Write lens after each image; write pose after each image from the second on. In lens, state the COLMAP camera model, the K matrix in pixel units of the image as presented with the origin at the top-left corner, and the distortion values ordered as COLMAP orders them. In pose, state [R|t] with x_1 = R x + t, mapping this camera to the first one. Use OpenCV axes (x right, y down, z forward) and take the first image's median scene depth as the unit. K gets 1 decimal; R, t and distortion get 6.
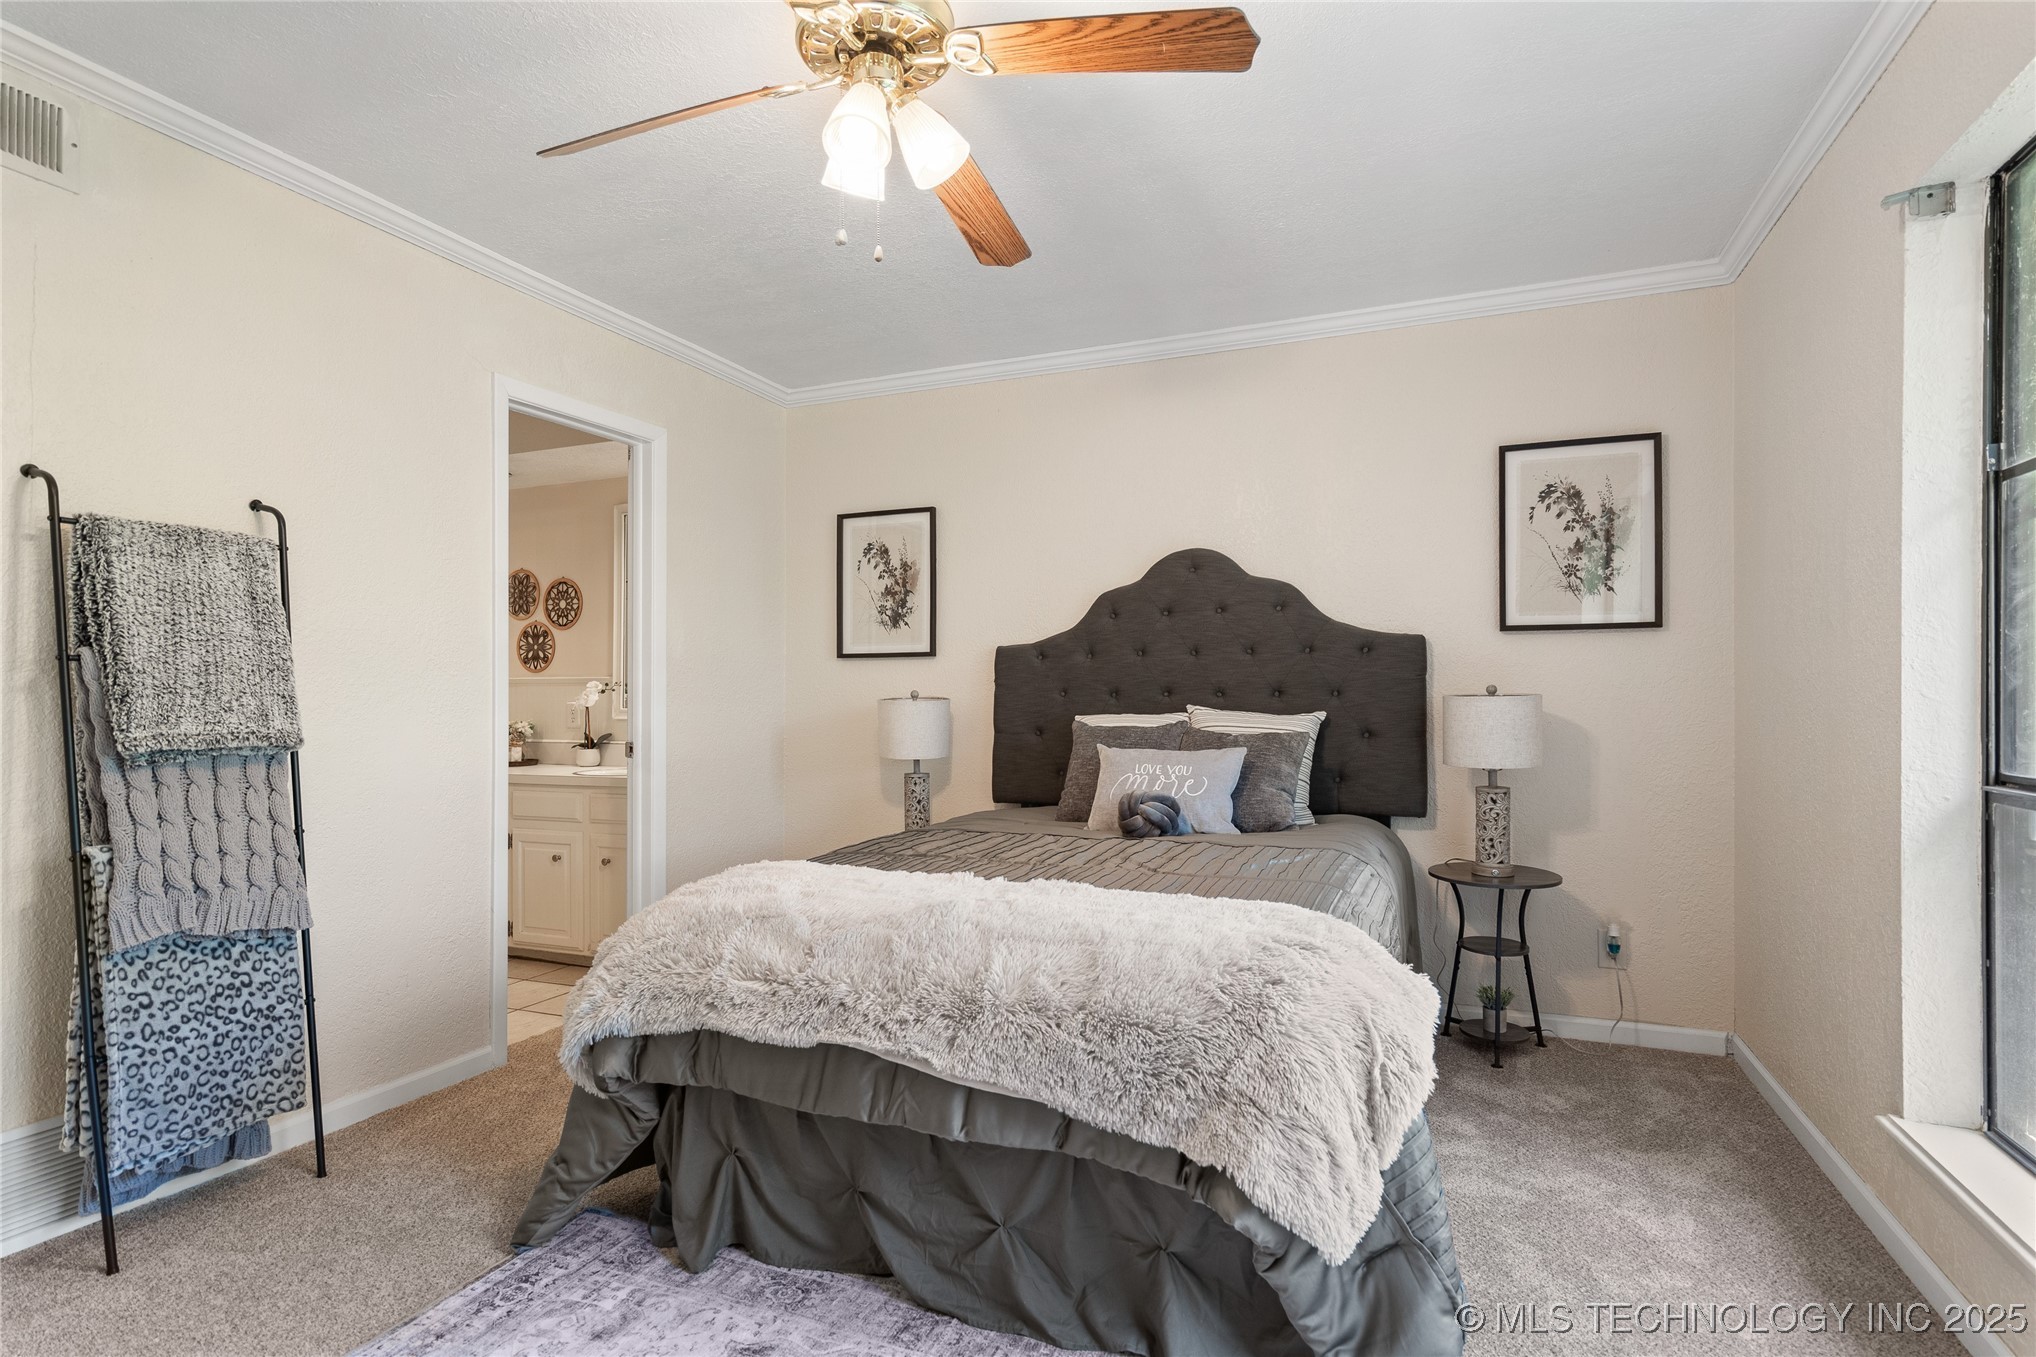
lens RADIAL K [[1025.2, 0, 1018.4], [0, 1025.2, 686.2], [0, 0, 1]] dist [0.001523, 0.001372]
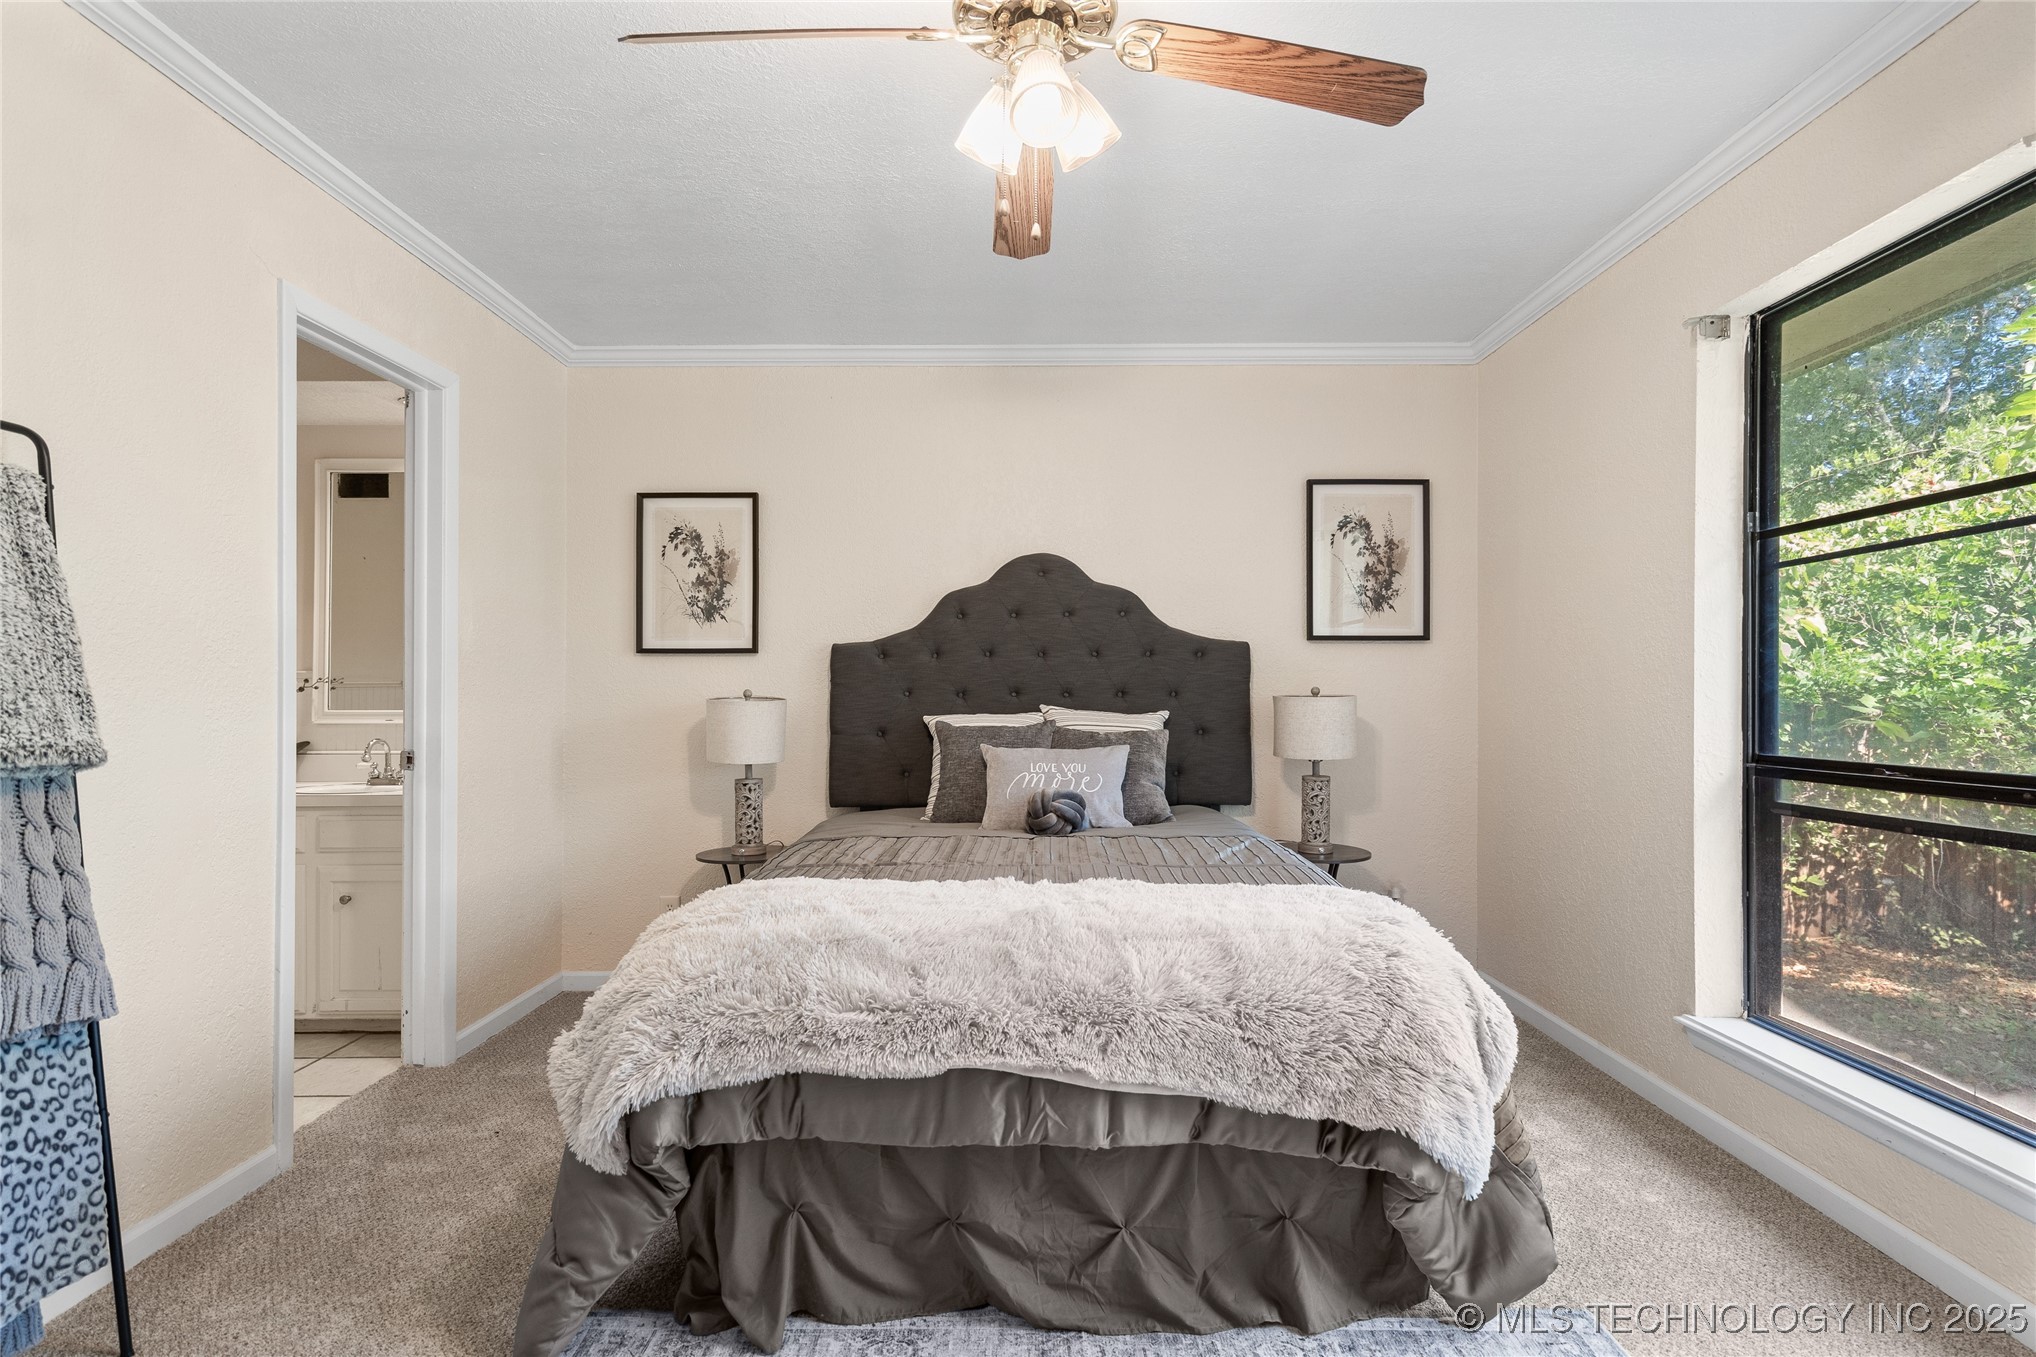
lens RADIAL K [[1015.6, 0, 1014.3], [0, 1015.6, 686.8], [0, 0, 1]] dist [0.003249, 0.000189]
pose [[0.925870, 0.005368, 0.377803, -0.386835], [-0.005414, 0.999985, -0.000941, 0.001905], [-0.377803, -0.001174, 0.925885, 0.100488]]
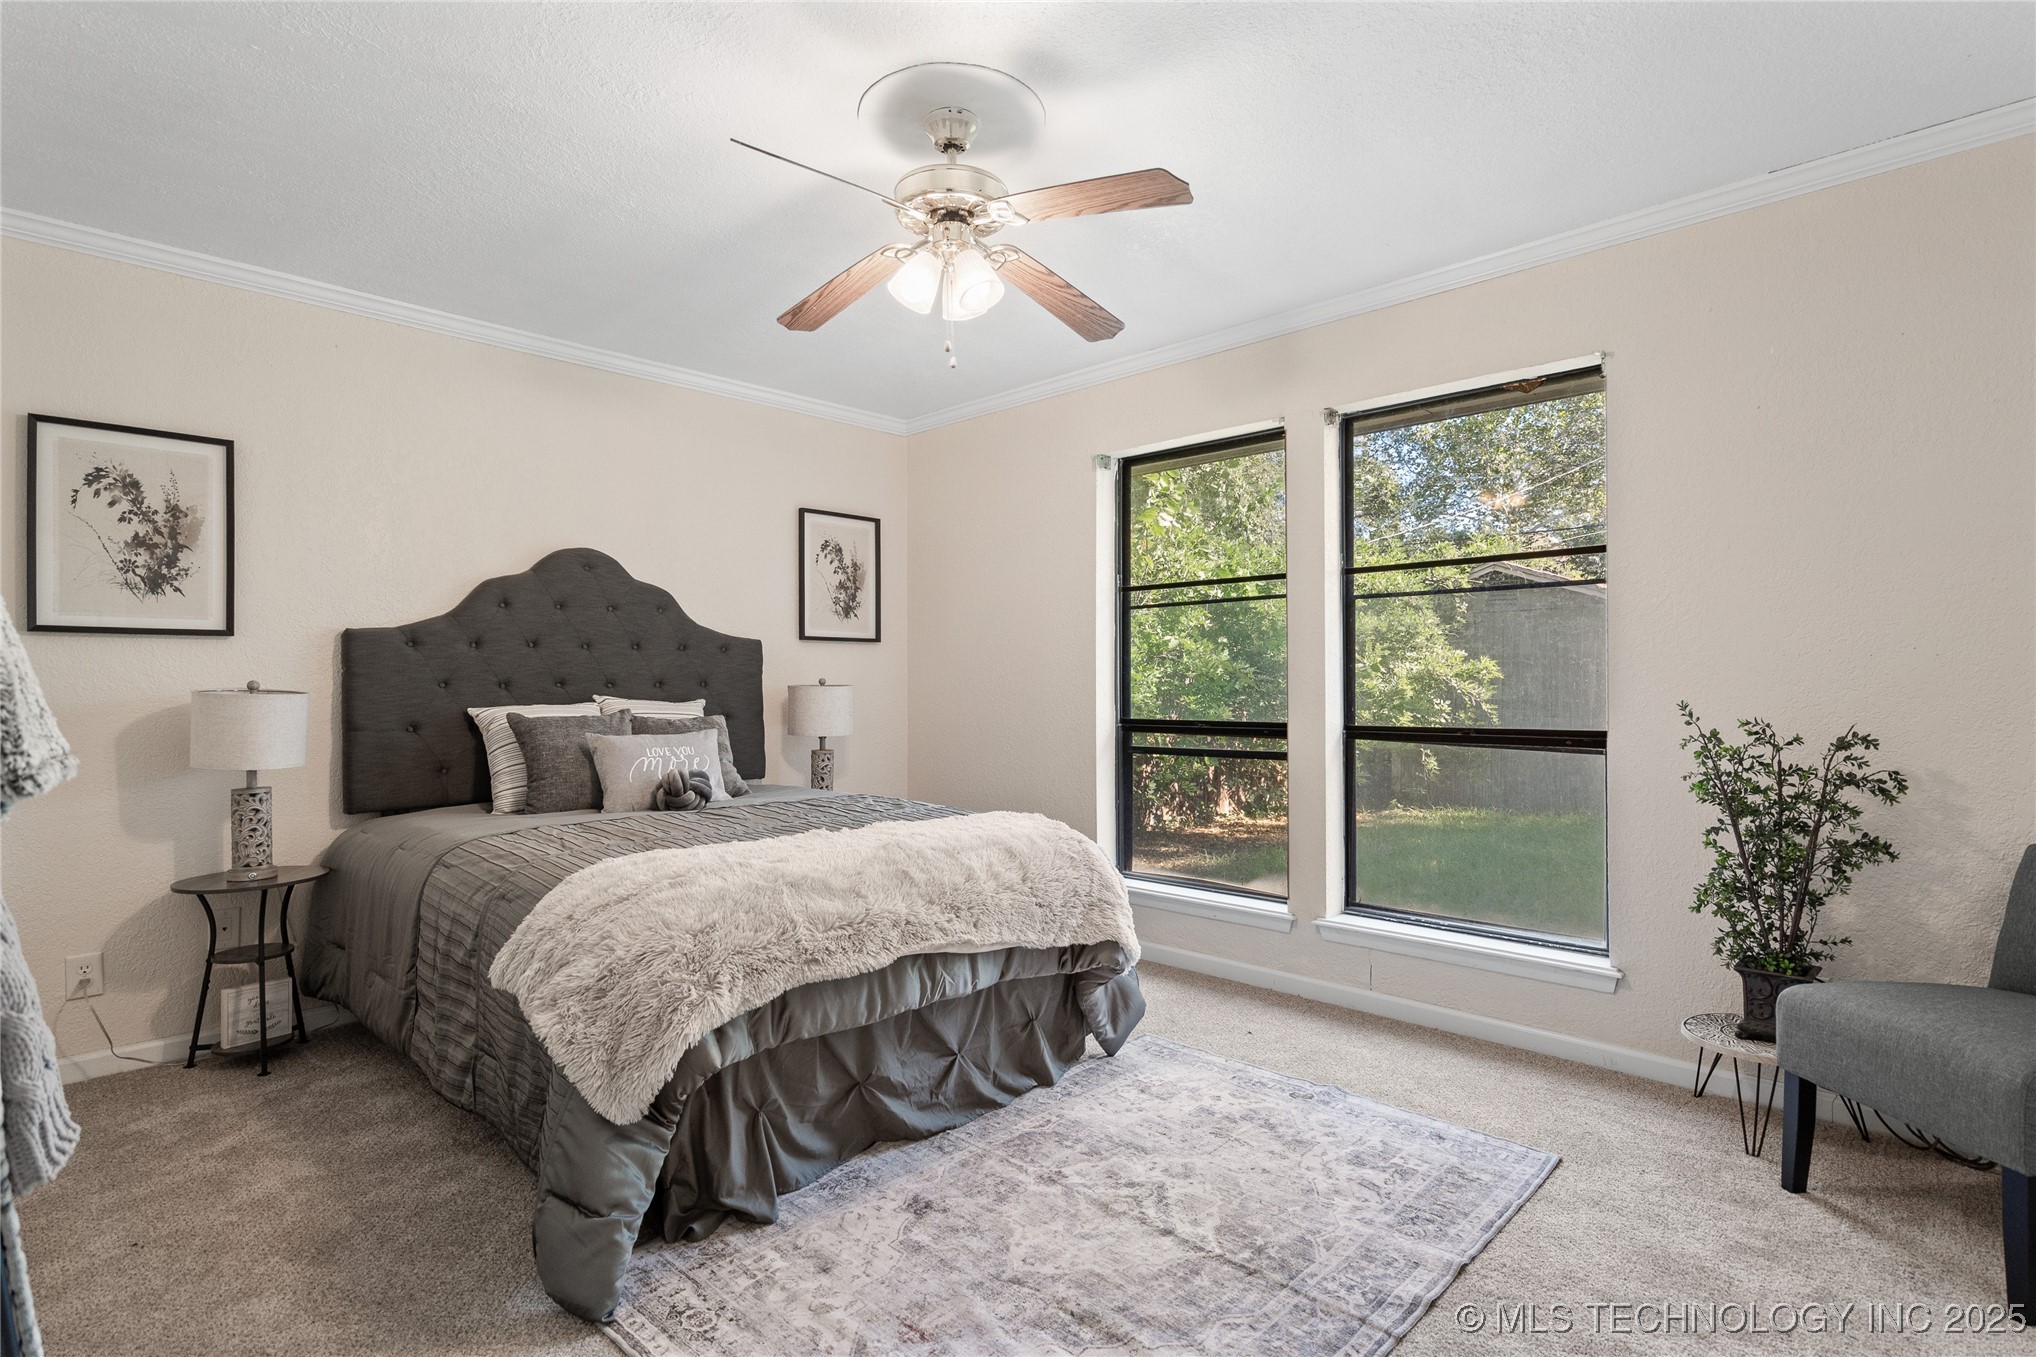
lens RADIAL K [[1018.5, 0, 1020.4], [0, 1018.5, 668.4], [0, 0, 1]] dist [0.001645, -0.000852]
pose [[0.362037, 0.014840, 0.932046, -1.042266], [-0.004378, 0.999889, -0.014220, 0.005694], [-0.932153, 0.001068, 0.362062, 0.317908]]
